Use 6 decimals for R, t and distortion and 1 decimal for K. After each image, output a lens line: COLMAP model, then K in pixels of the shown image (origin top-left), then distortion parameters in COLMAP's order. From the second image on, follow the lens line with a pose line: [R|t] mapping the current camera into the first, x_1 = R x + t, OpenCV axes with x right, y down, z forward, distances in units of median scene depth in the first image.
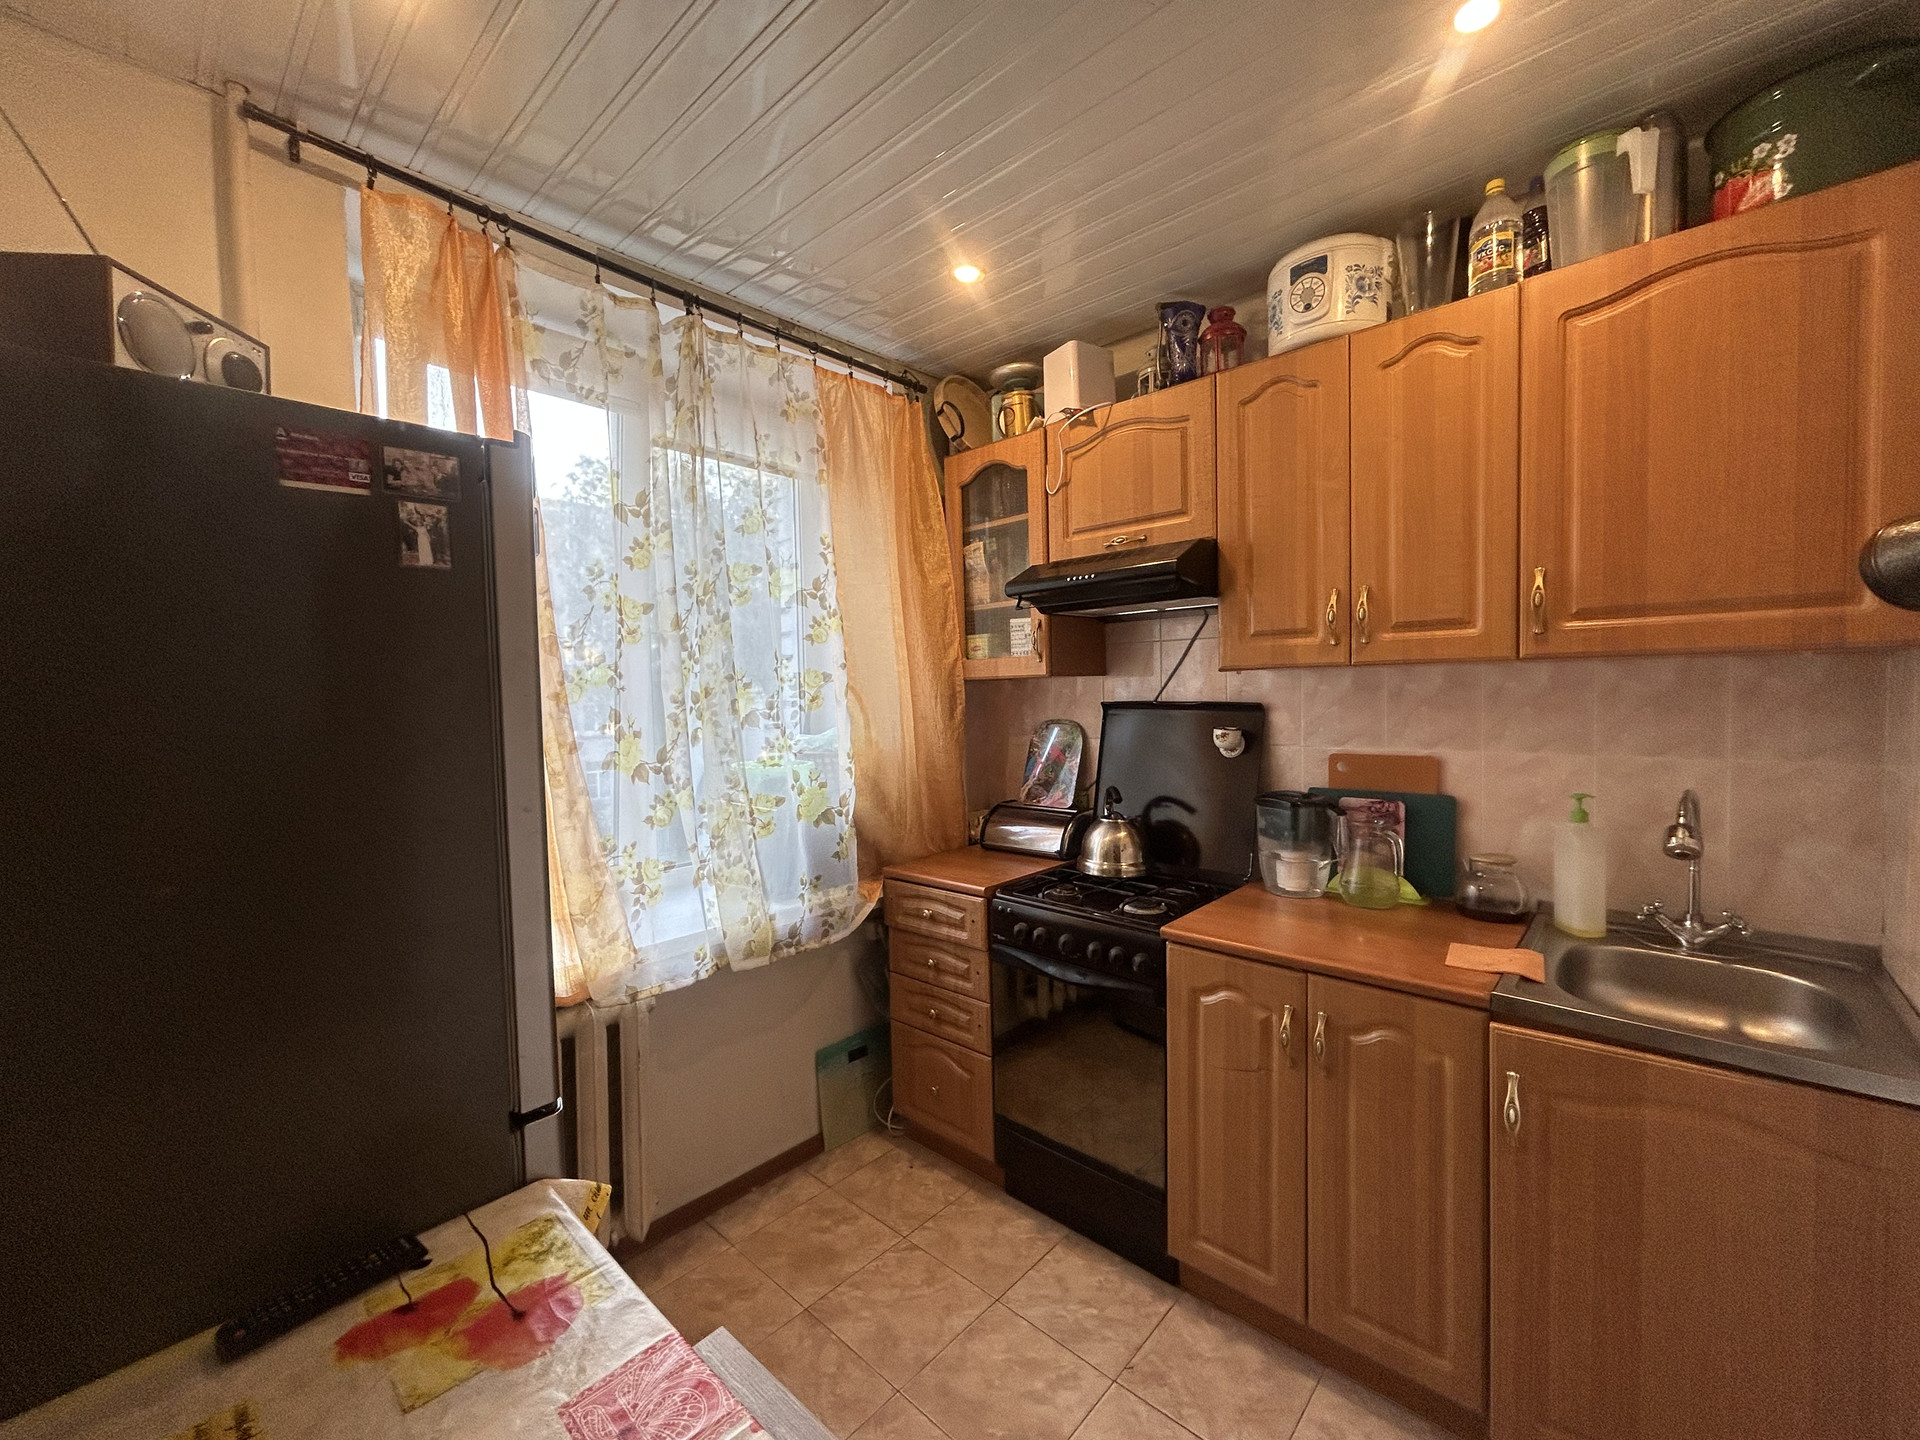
lens RADIAL K [[777.6, 0, 955.9], [0, 777.6, 717.8], [0, 0, 1]] dist [-0.002093, 0.004388]
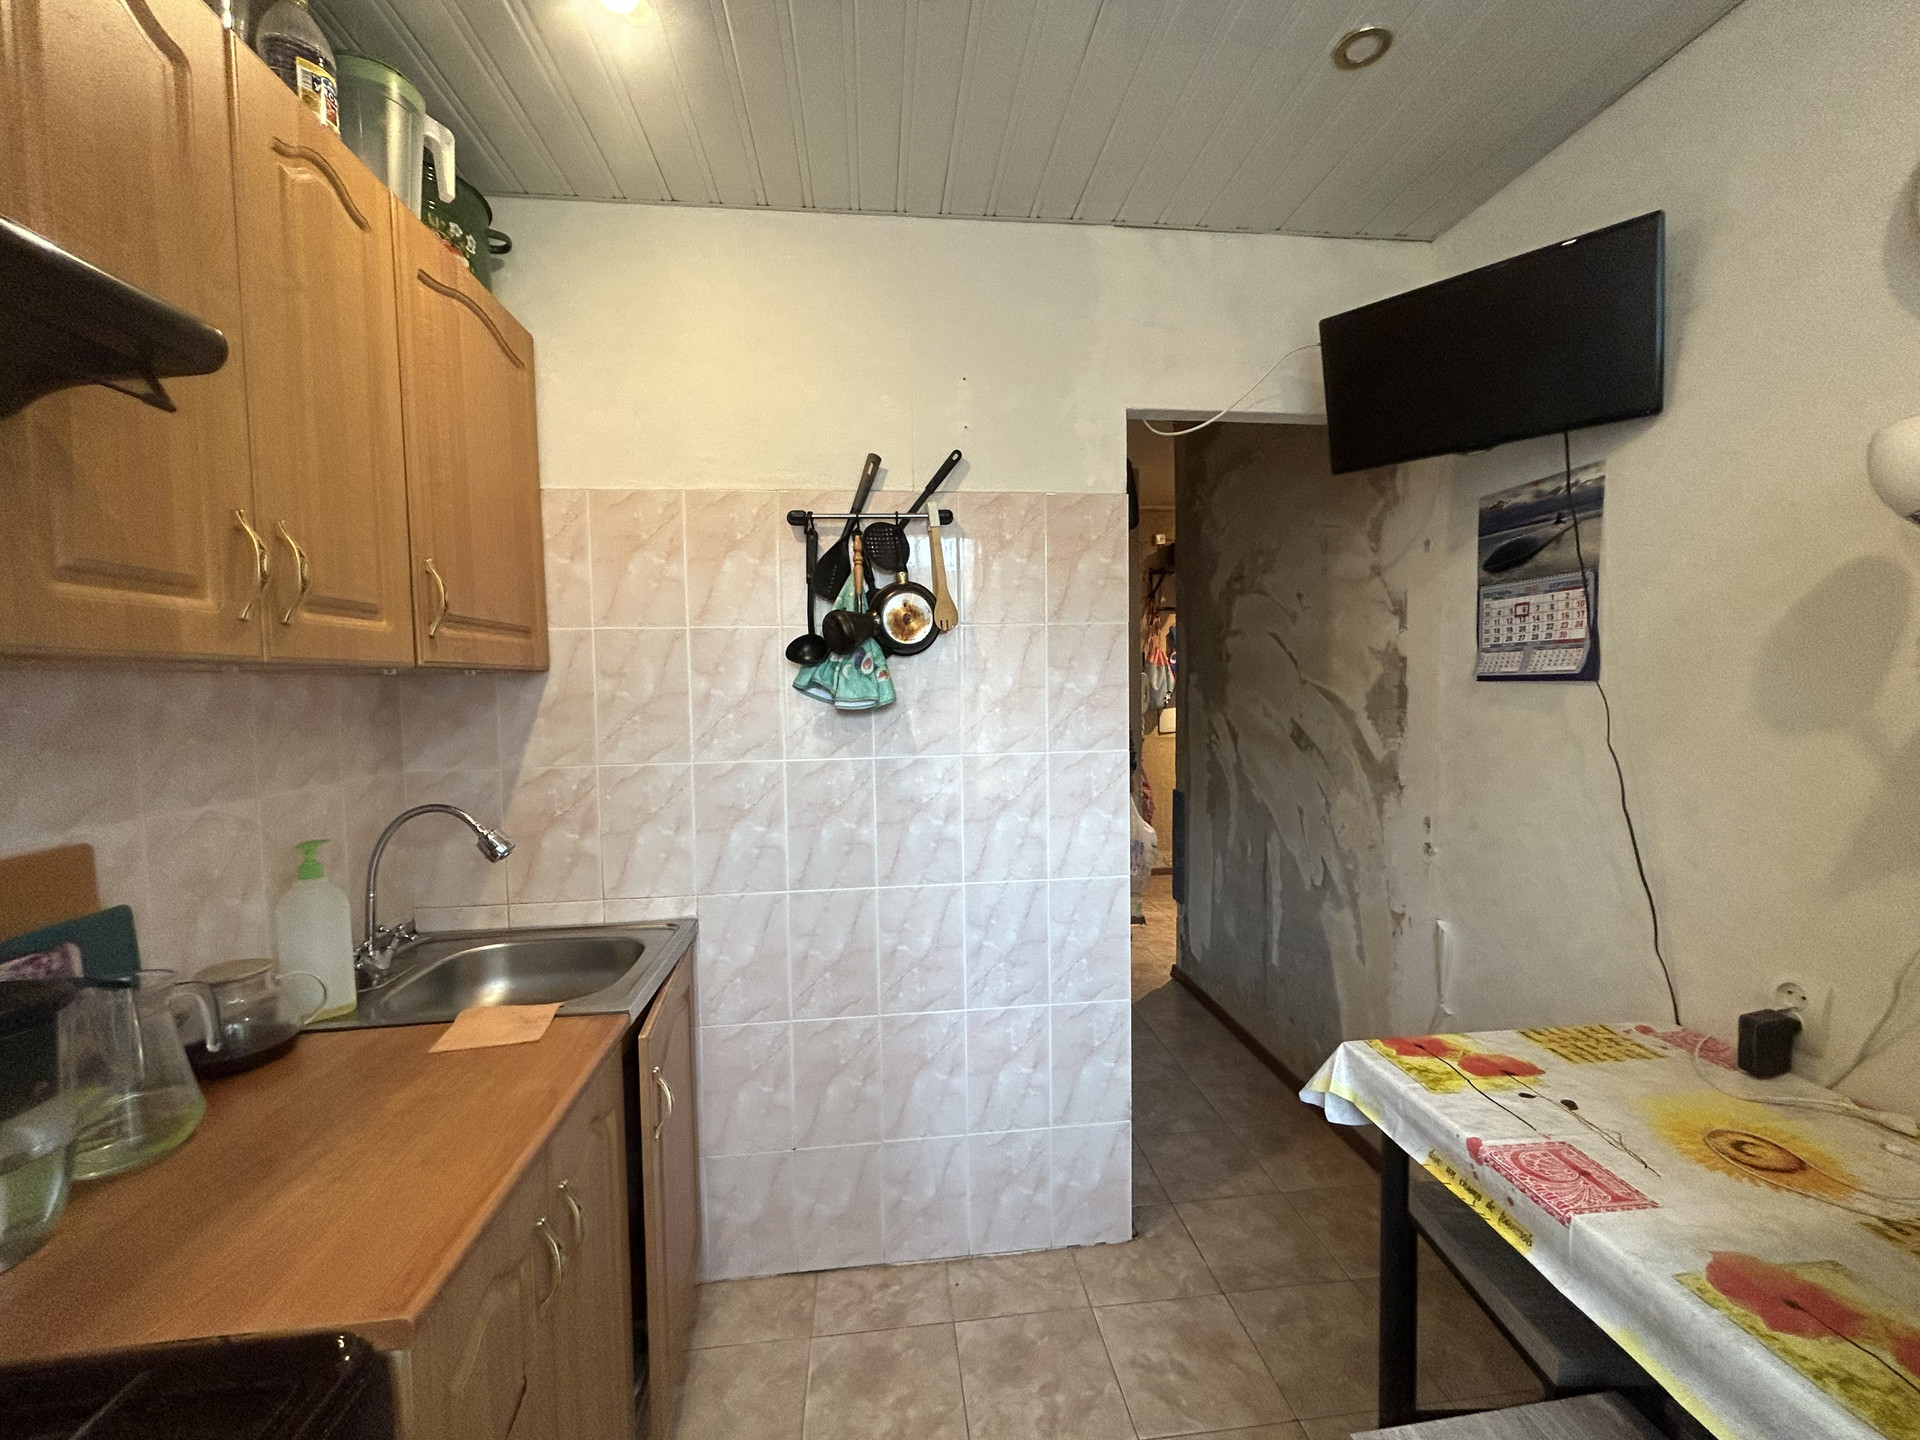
lens RADIAL K [[778.9, 0, 956.8], [0, 778.9, 717.1], [0, 0, 1]] dist [-0.002466, 0.001558]
pose [[-0.755196, 0.007856, 0.655452, -0.162931], [0.062789, 0.996197, 0.060403, -0.028012], [-0.652485, 0.086772, -0.752817, 0.908162]]
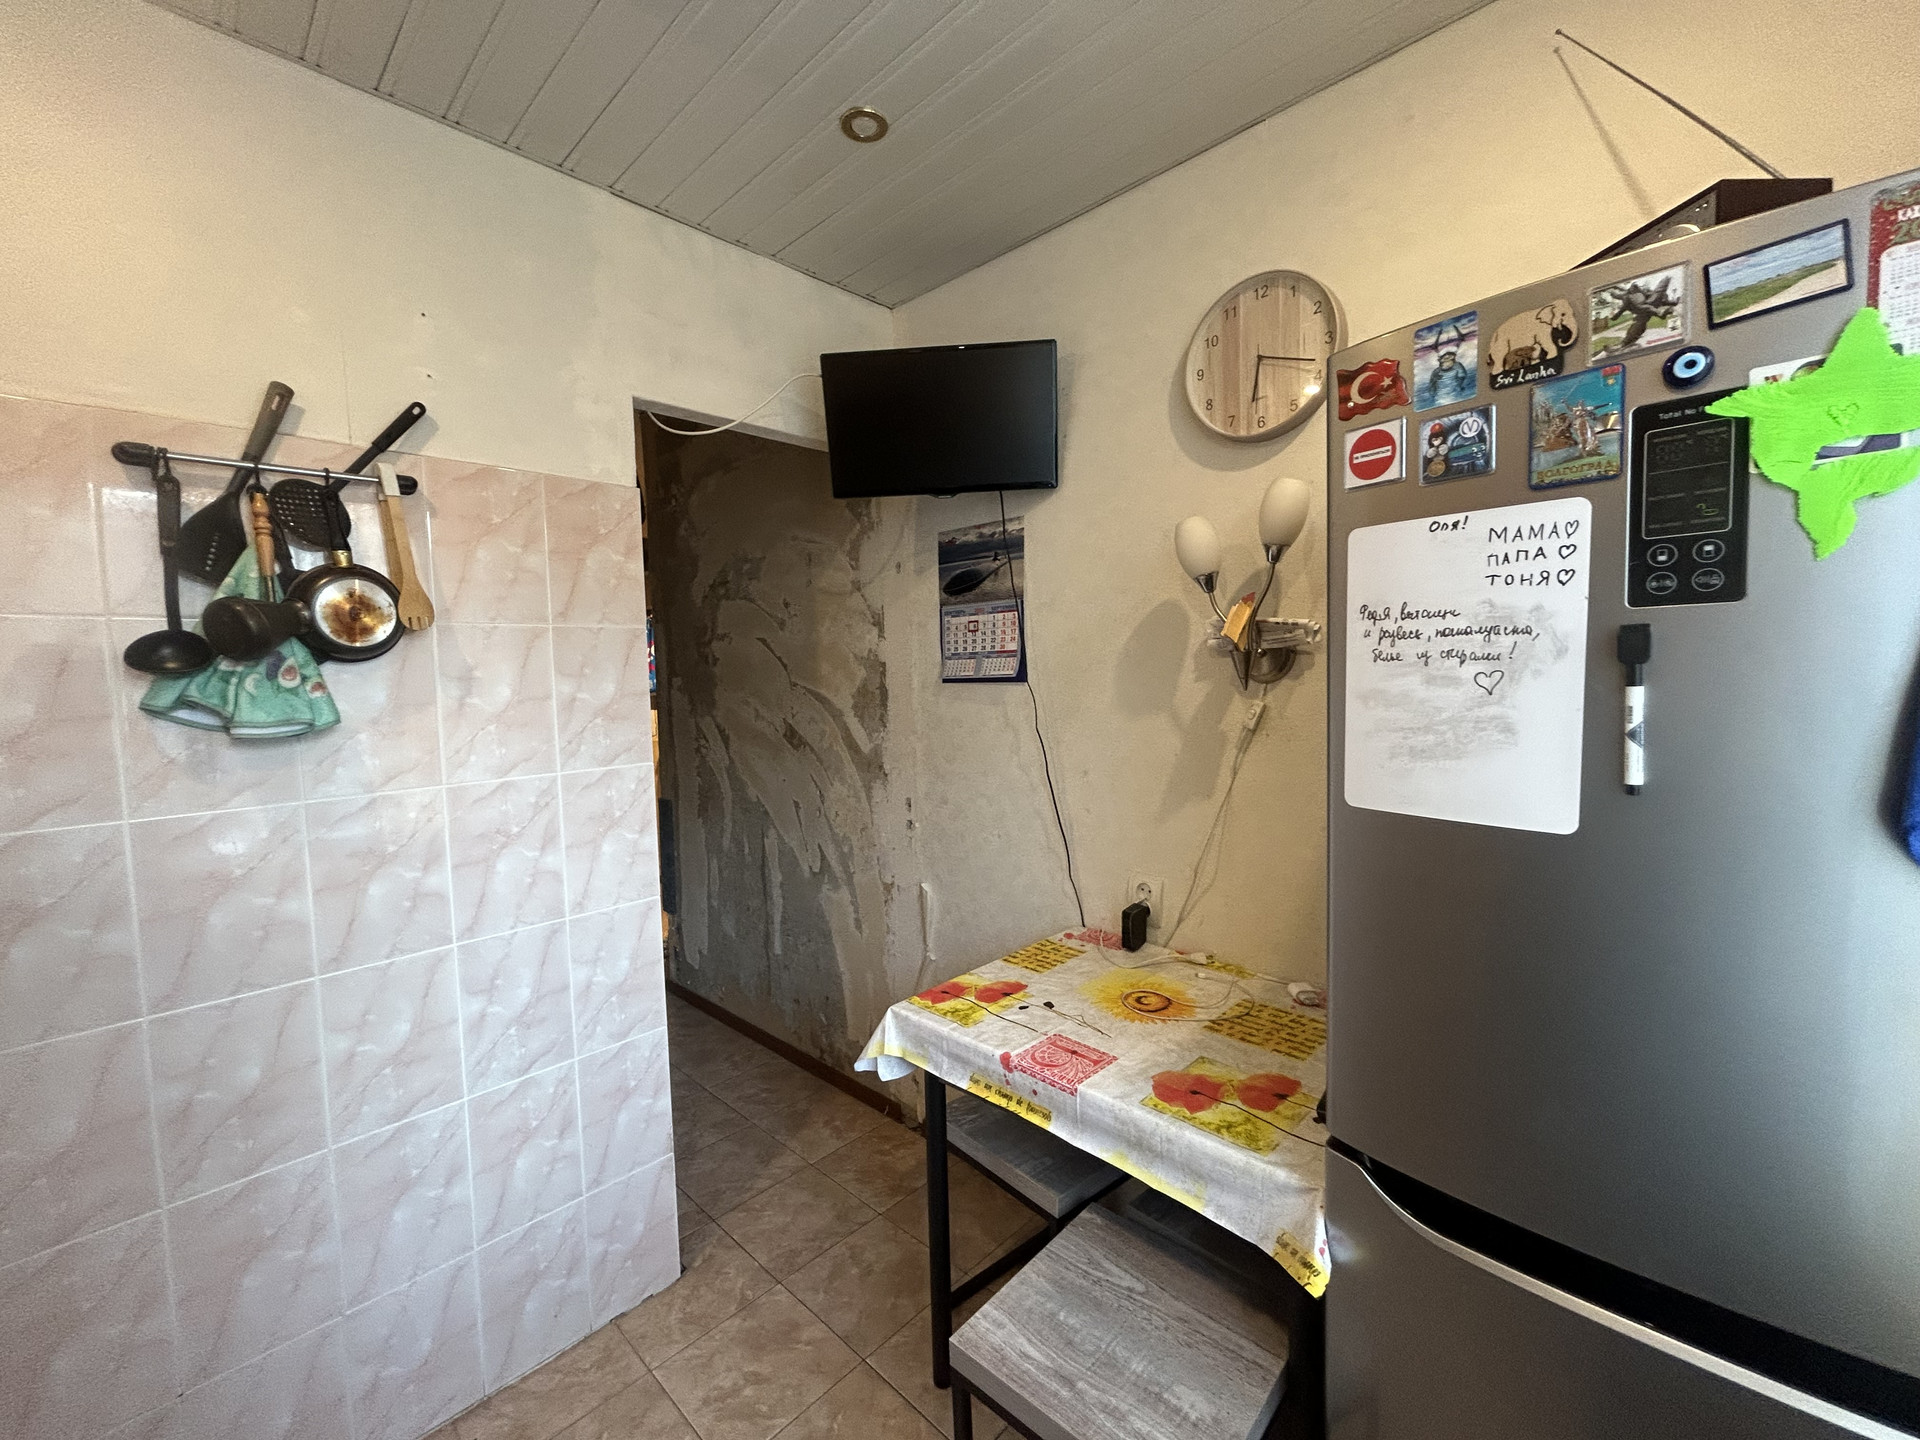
lens RADIAL K [[778.9, 0, 956.8], [0, 778.9, 717.1], [0, 0, 1]] dist [-0.002466, 0.001558]
pose [[-0.998366, 0.051830, 0.024050, -0.072931], [0.054037, 0.993251, 0.102625, -0.041071], [-0.018569, 0.103757, -0.994429, 0.932092]]
